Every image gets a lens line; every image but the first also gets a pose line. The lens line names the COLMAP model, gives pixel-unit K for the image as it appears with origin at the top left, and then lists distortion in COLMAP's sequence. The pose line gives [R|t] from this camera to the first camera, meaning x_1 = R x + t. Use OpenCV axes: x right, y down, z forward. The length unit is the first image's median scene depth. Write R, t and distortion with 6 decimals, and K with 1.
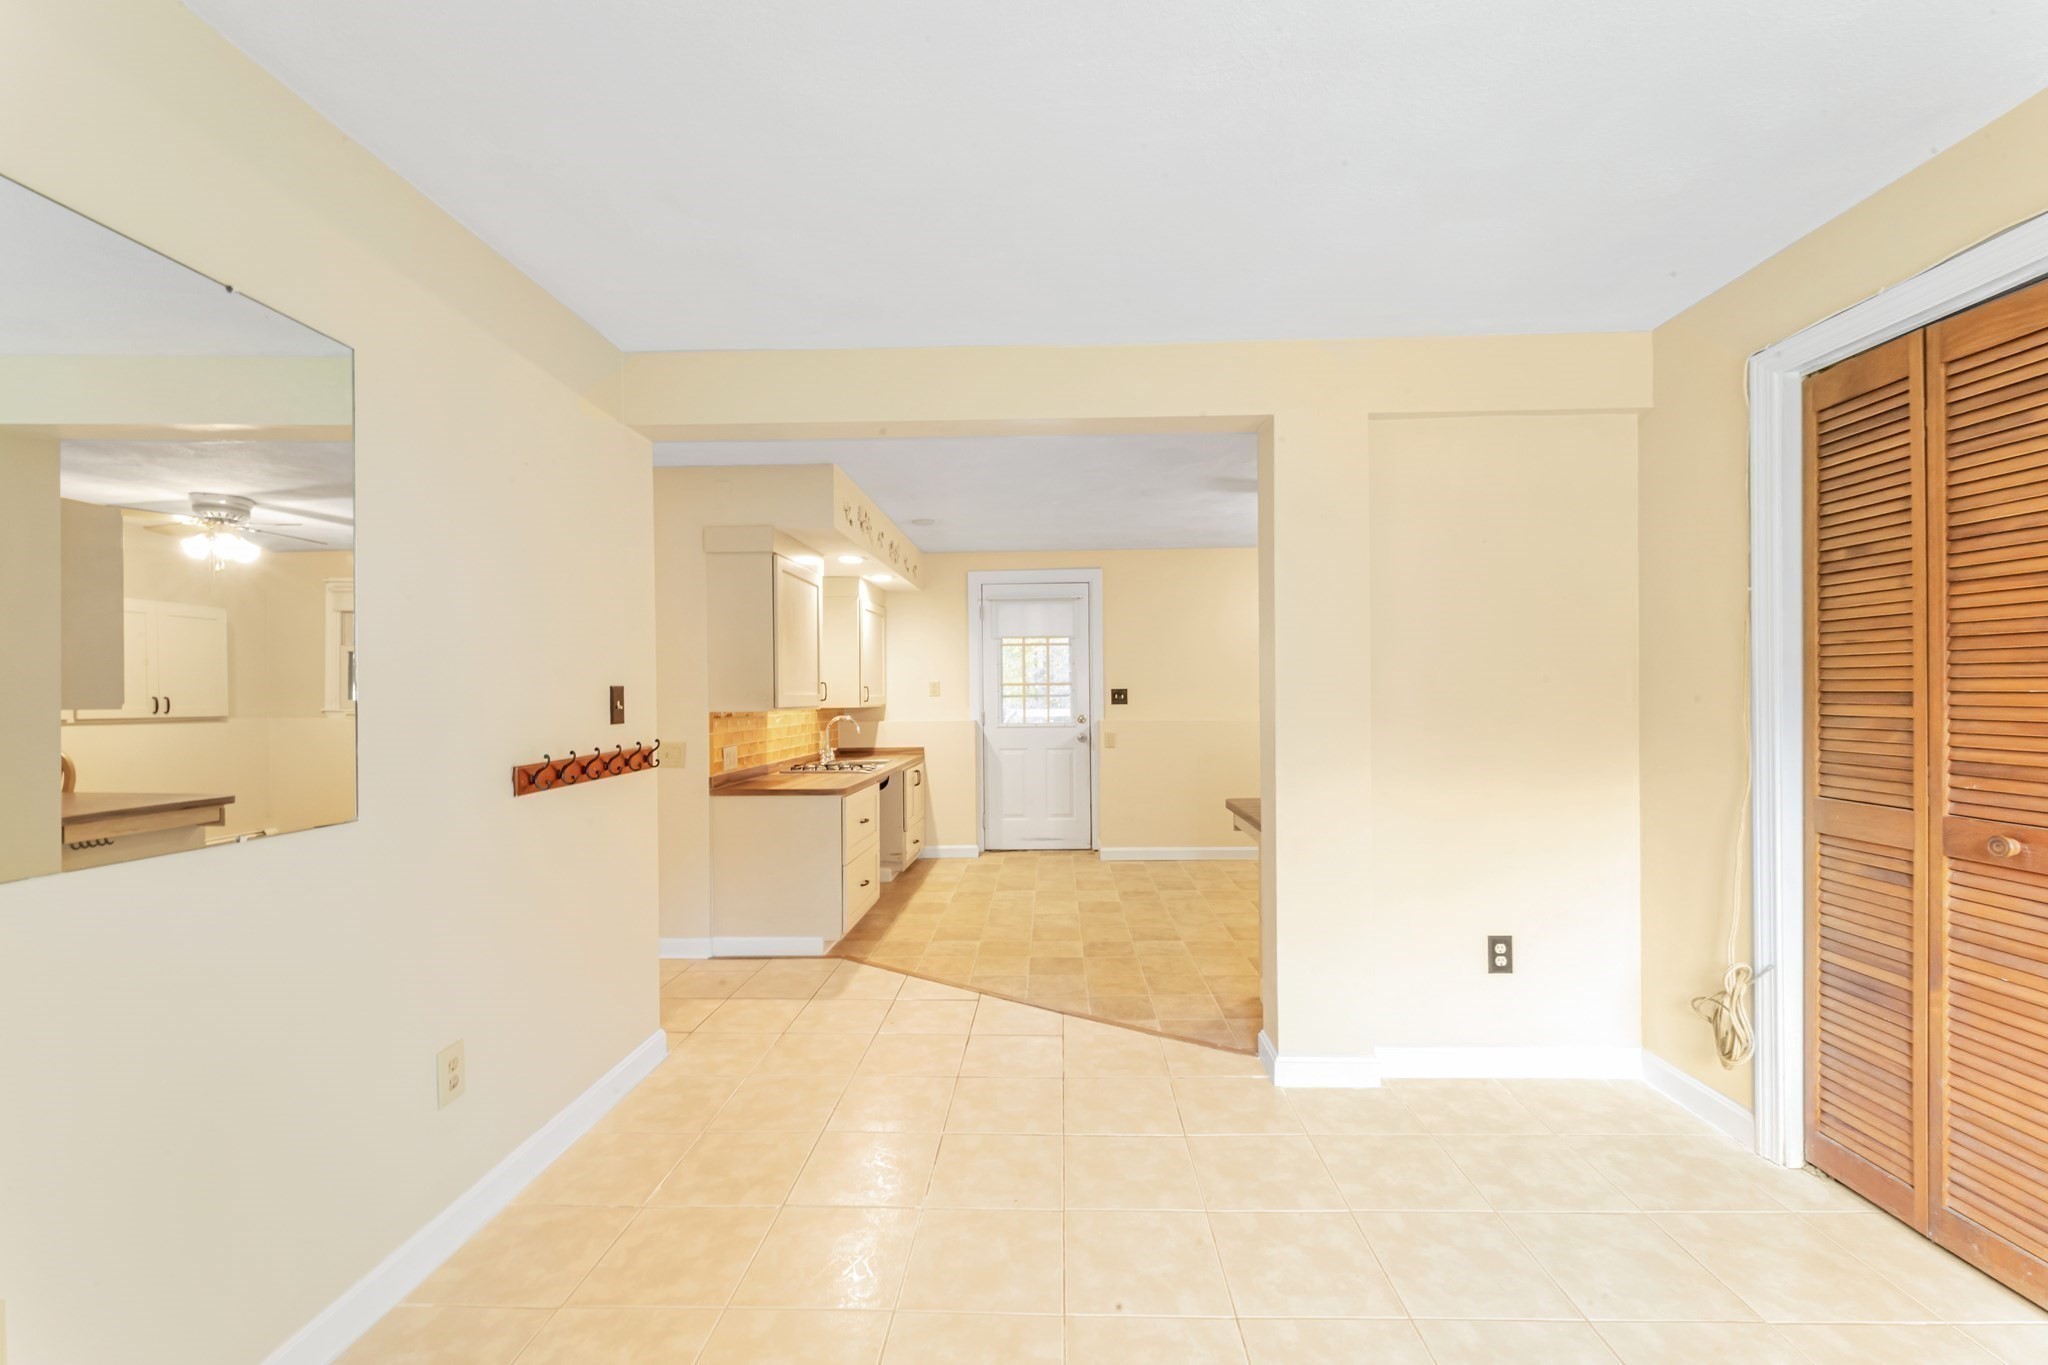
lens RADIAL K [[843.5, 0, 1018.6], [0, 843.5, 693.0], [0, 0, 1]] dist [-0.000661, -0.000110]
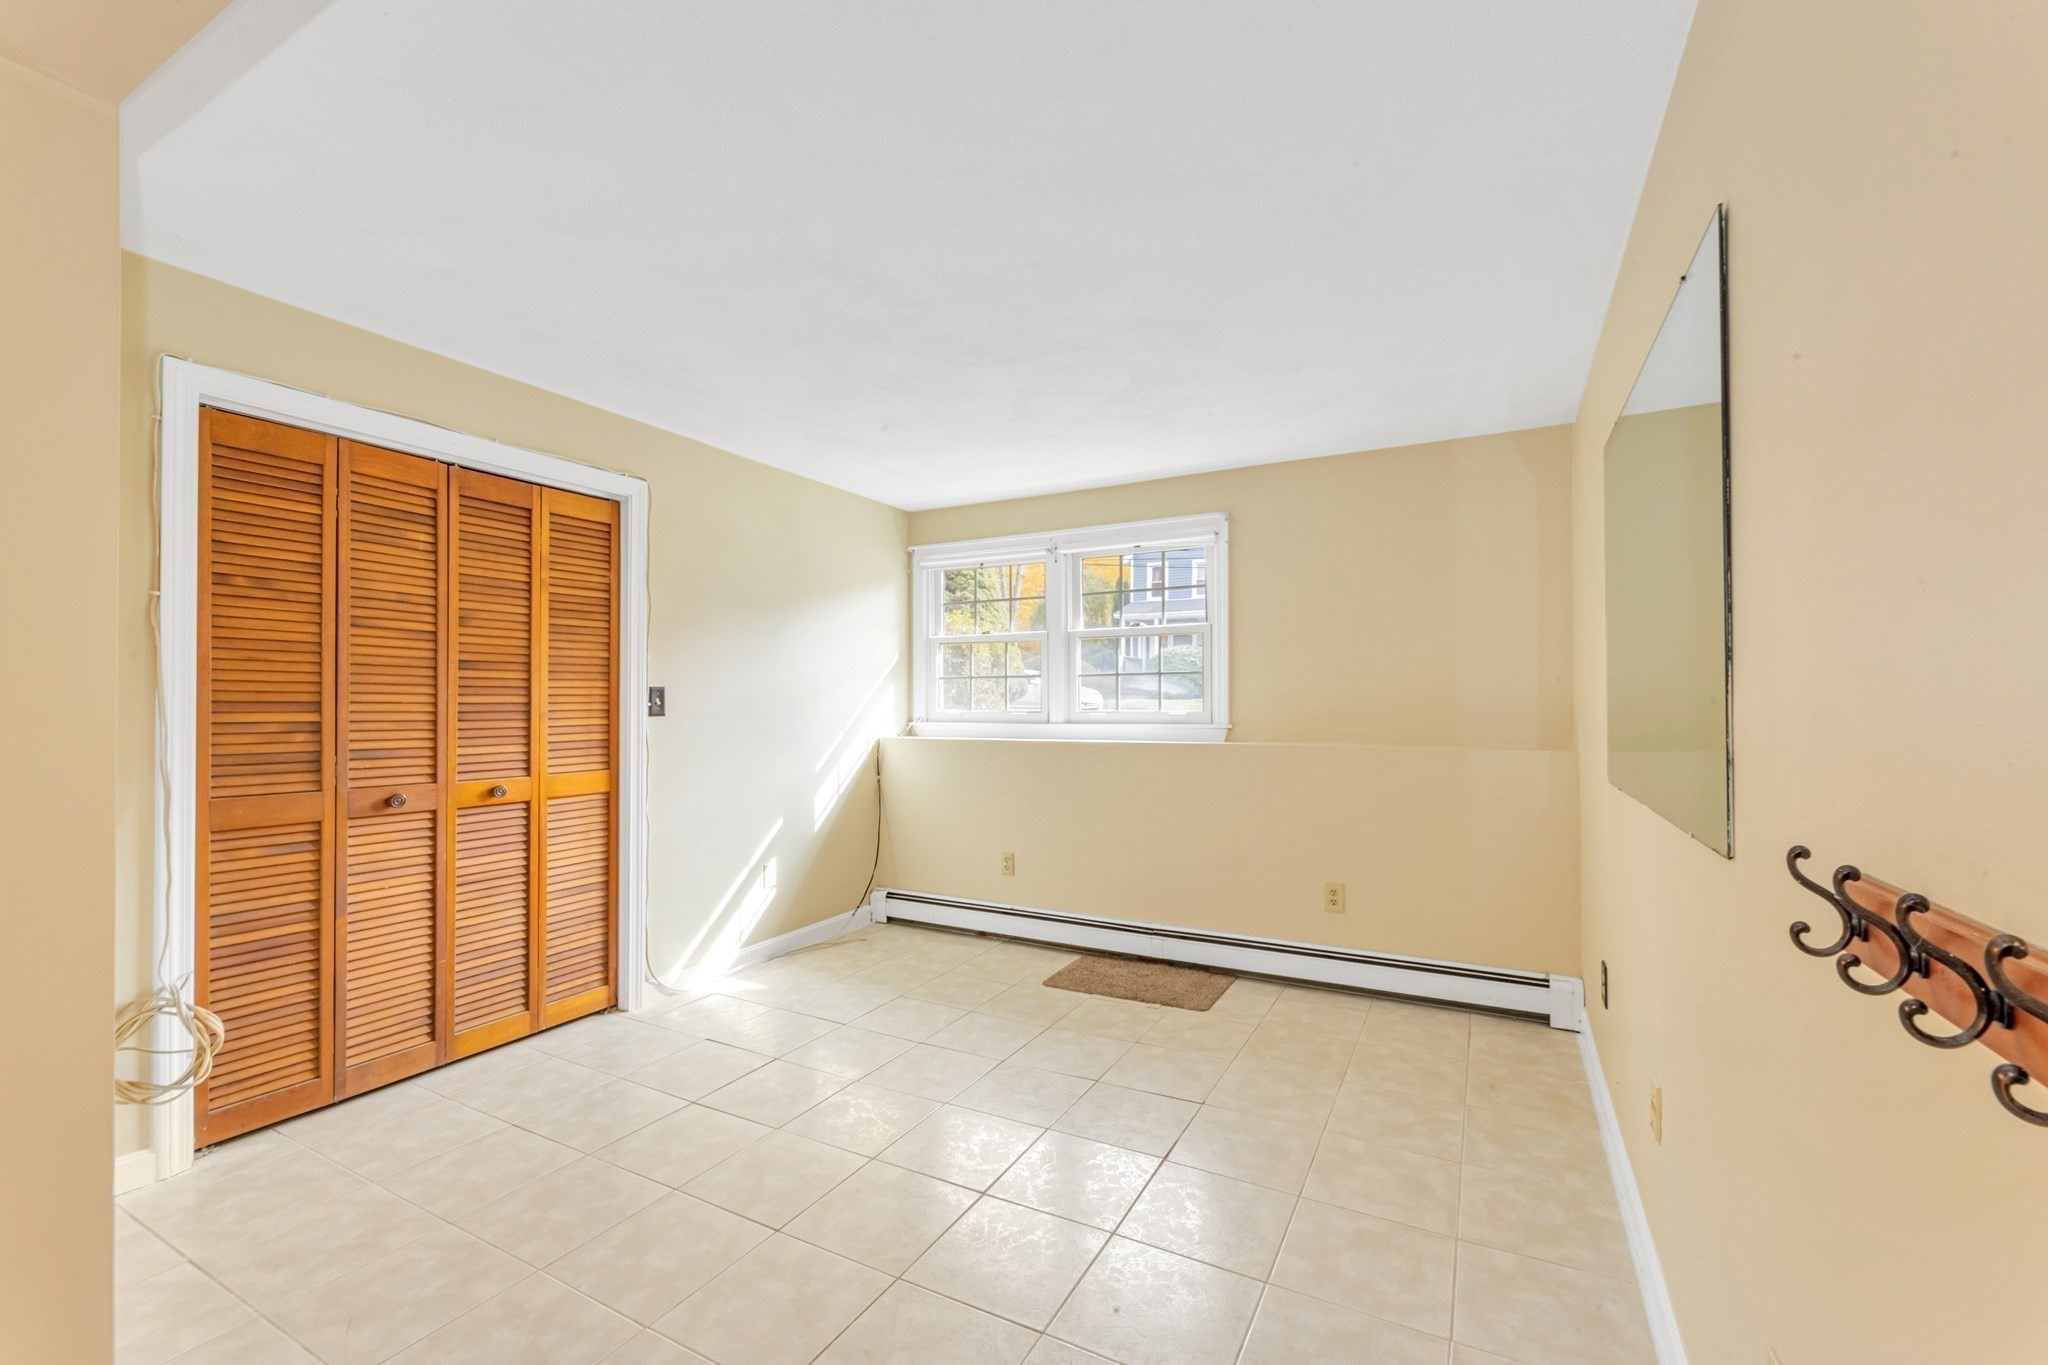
lens RADIAL K [[843.5, 0, 1018.6], [0, 843.5, 693.0], [0, 0, 1]] dist [-0.000661, -0.000110]
pose [[-0.898608, 0.008491, 0.438671, -0.492565], [0.002011, 0.999882, -0.015235, 0.006652], [-0.438749, -0.012808, -0.898519, 1.645603]]
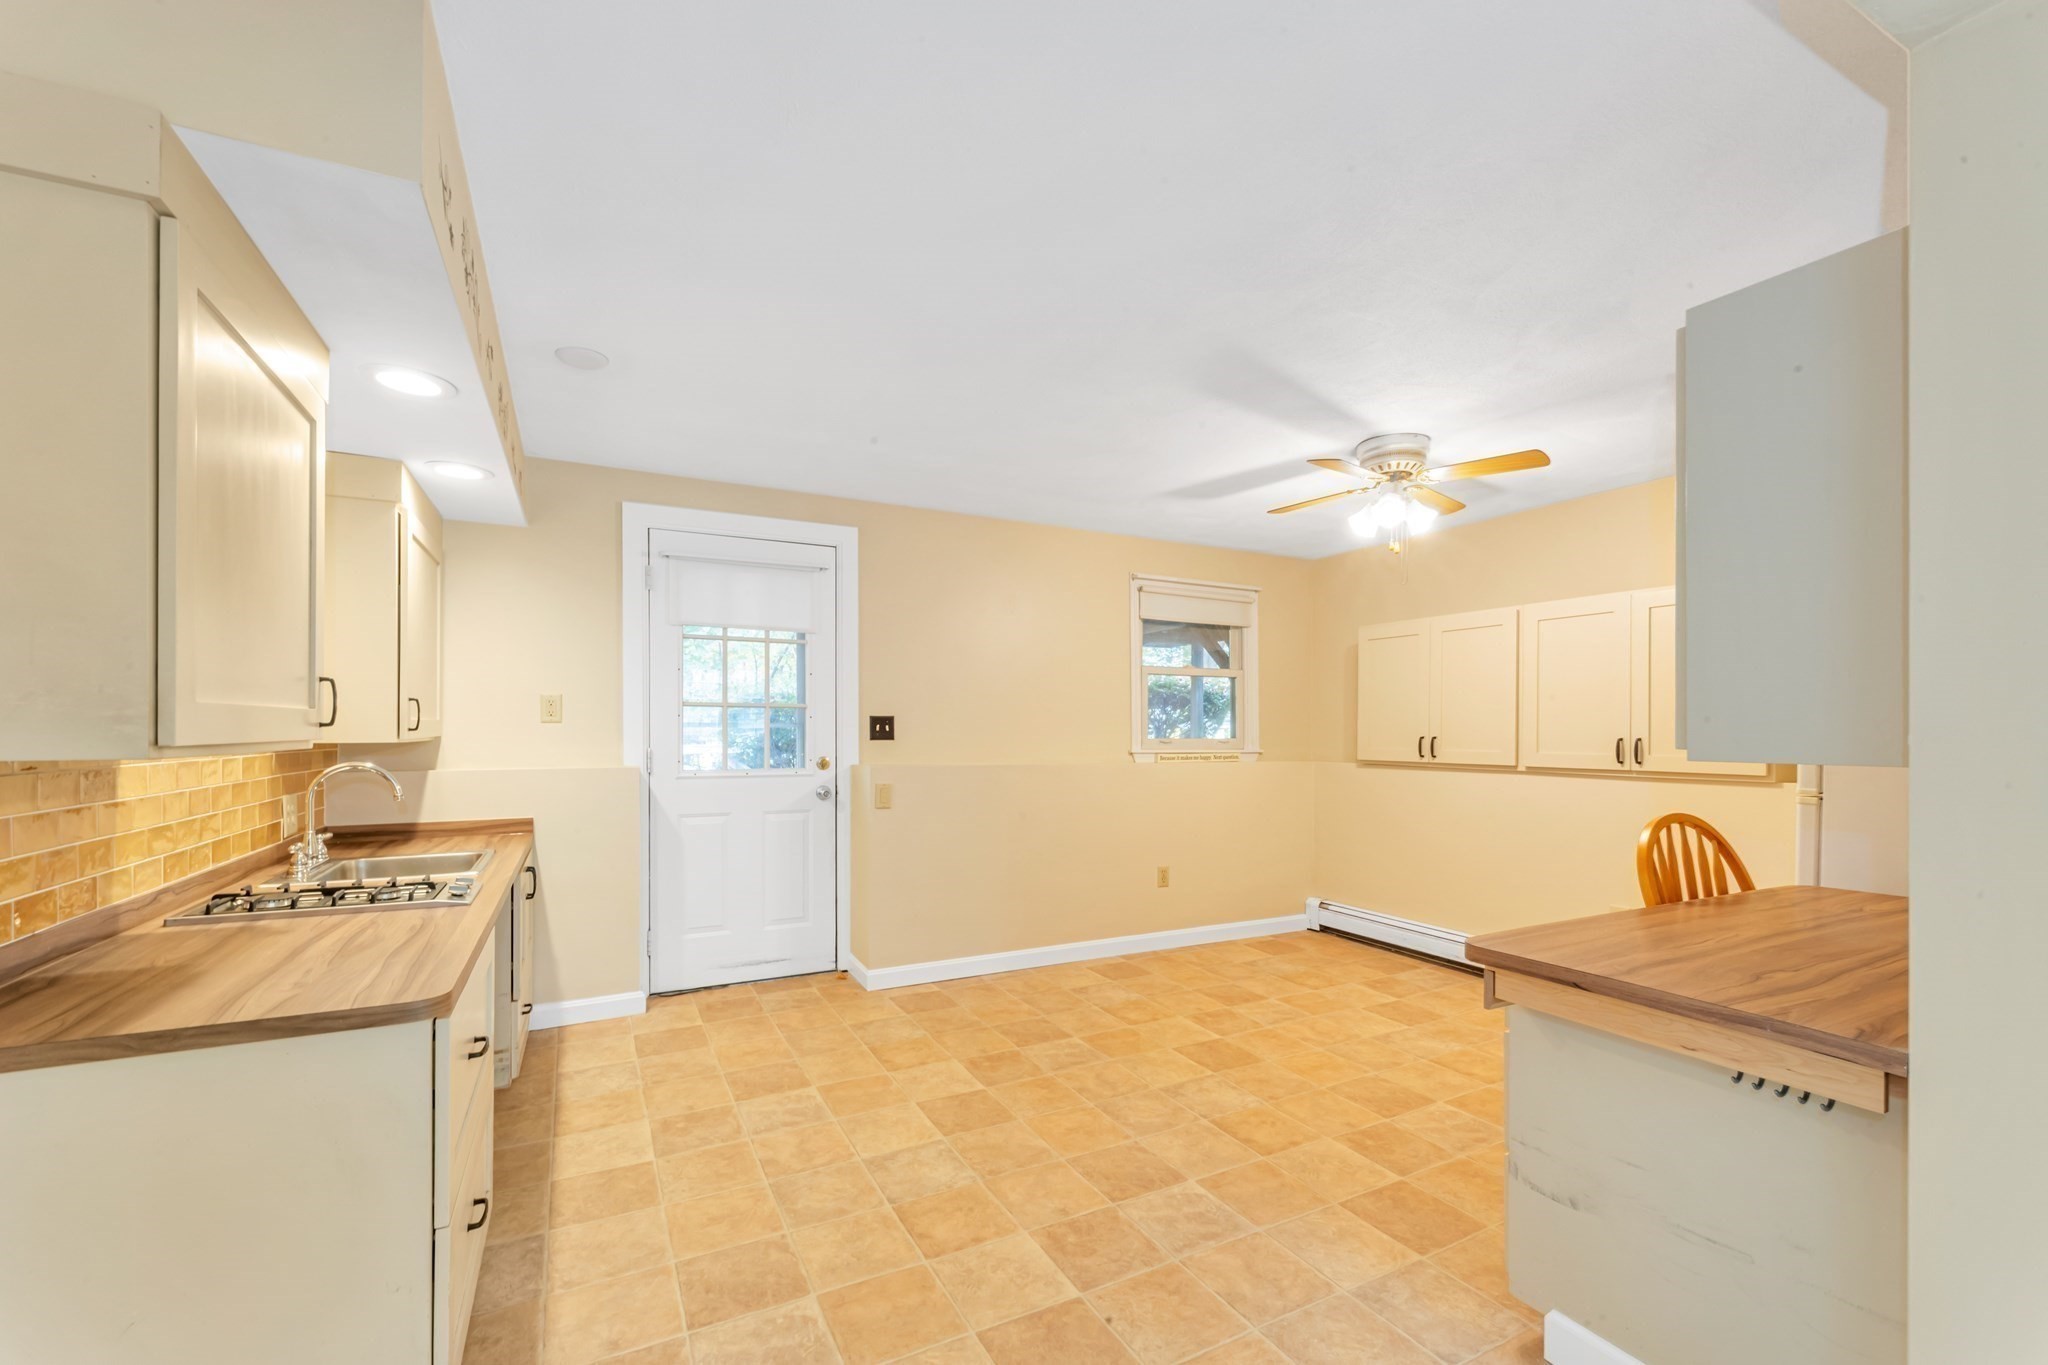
lens RADIAL K [[871.1, 0, 1049.3], [0, 871.1, 728.6], [0, 0, 1]] dist [-0.000158, -0.000060]
pose [[0.861415, 0.014503, 0.507695, -0.119471], [-0.015194, 0.999881, -0.002784, 0.005147], [-0.507675, -0.005315, 0.861532, 0.395279]]
